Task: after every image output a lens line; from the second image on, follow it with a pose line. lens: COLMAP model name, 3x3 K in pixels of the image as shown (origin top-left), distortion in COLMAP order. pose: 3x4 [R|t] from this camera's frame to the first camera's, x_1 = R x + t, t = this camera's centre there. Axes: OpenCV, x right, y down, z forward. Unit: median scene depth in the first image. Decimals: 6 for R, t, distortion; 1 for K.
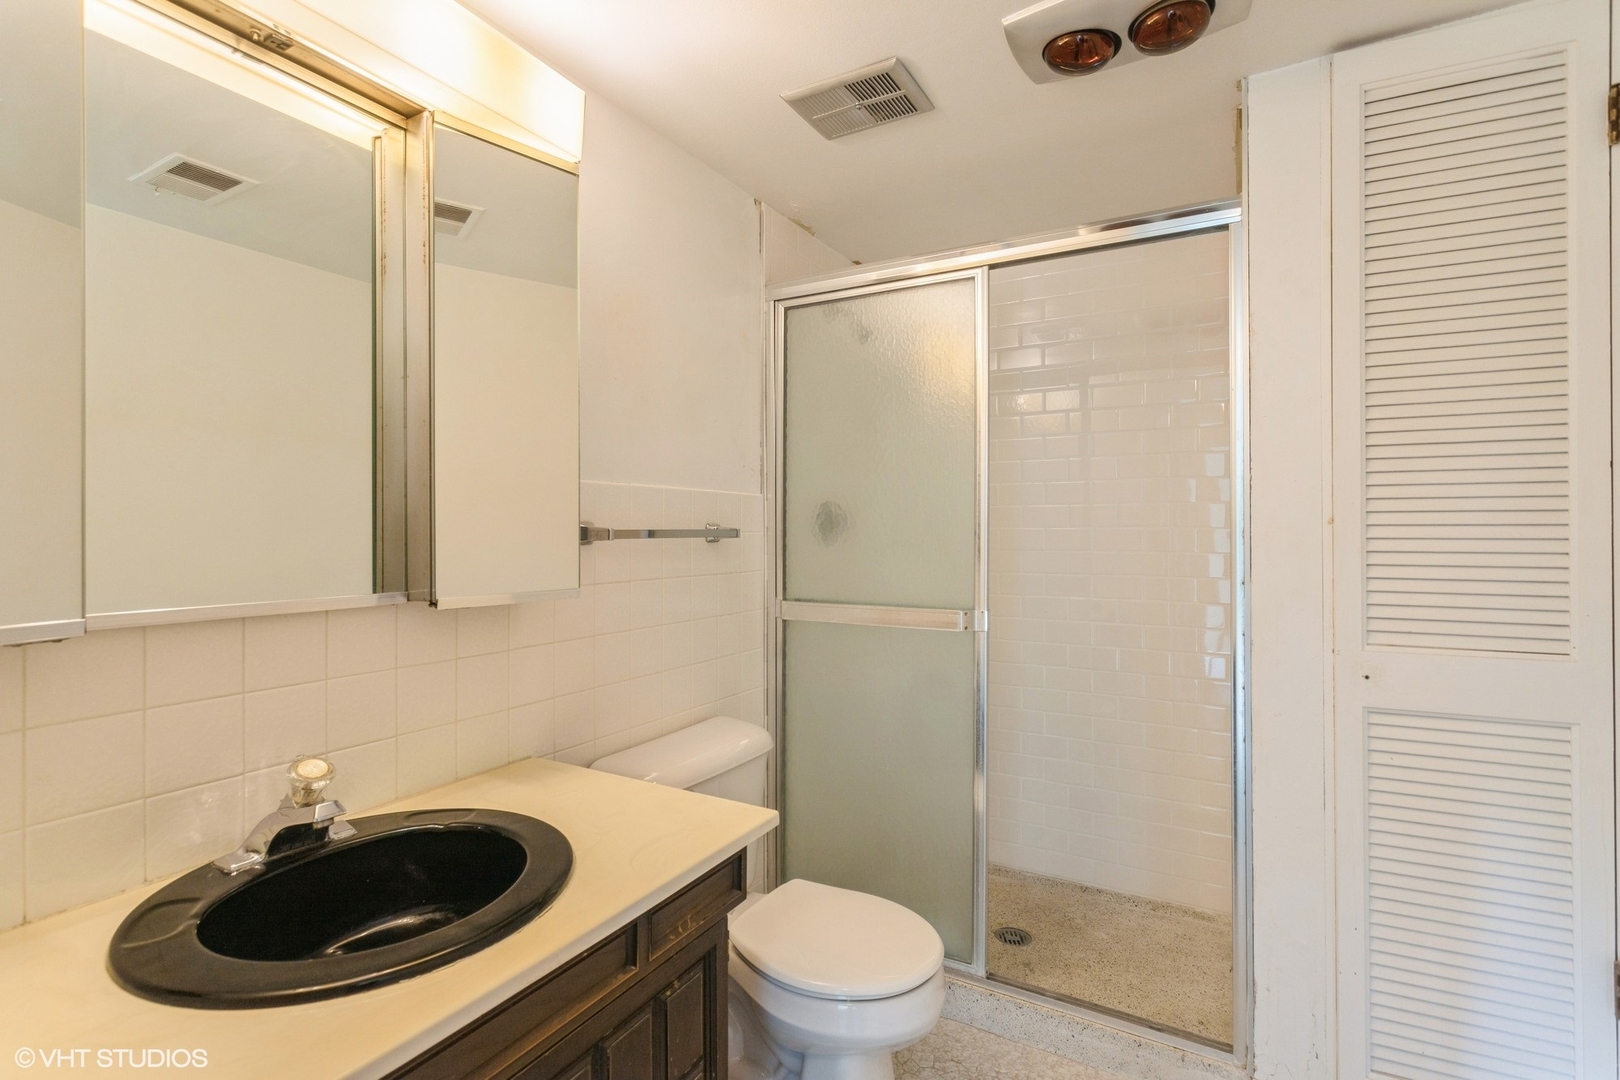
lens RADIAL K [[773.3, 0, 810.0], [0, 773.3, 540.0], [0, 0, 1]] dist [-0.001739, -0.000272]
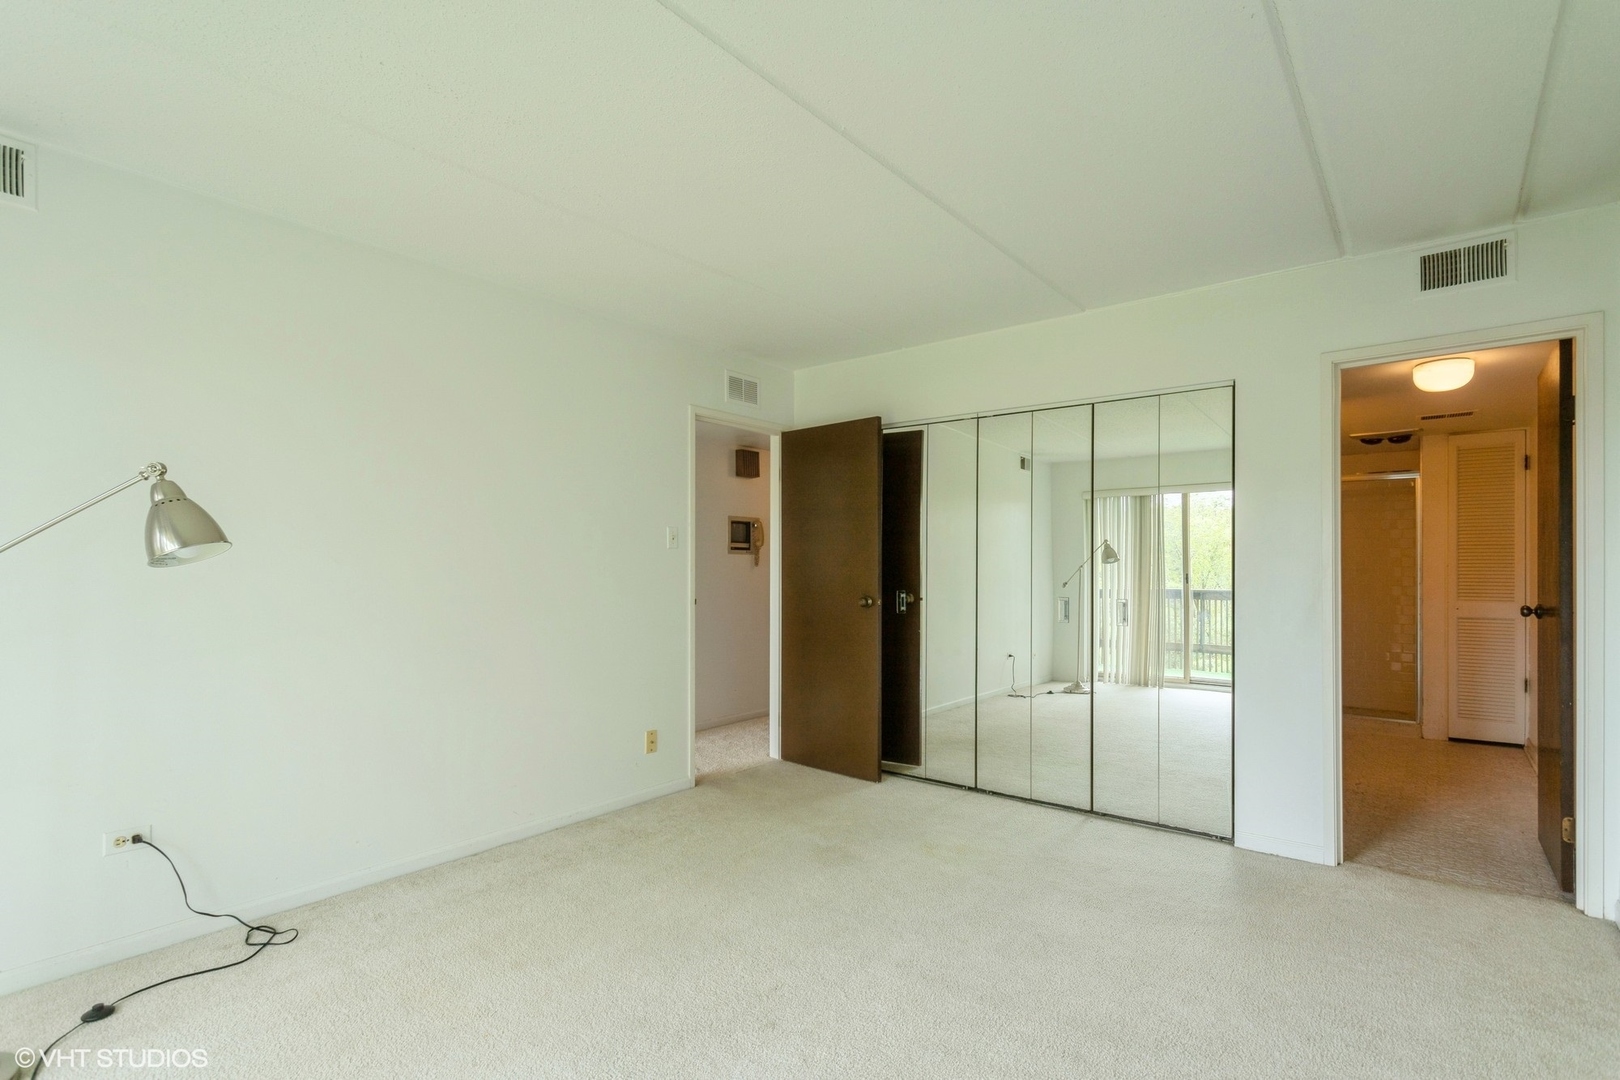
lens RADIAL K [[773.3, 0, 810.0], [0, 773.3, 540.0], [0, 0, 1]] dist [-0.001739, -0.000272]
pose [[0.984971, 0.005755, -0.172626, -1.541889], [-0.005691, 0.999983, 0.000866, -0.120119], [0.172628, 0.000129, 0.984987, -2.898779]]
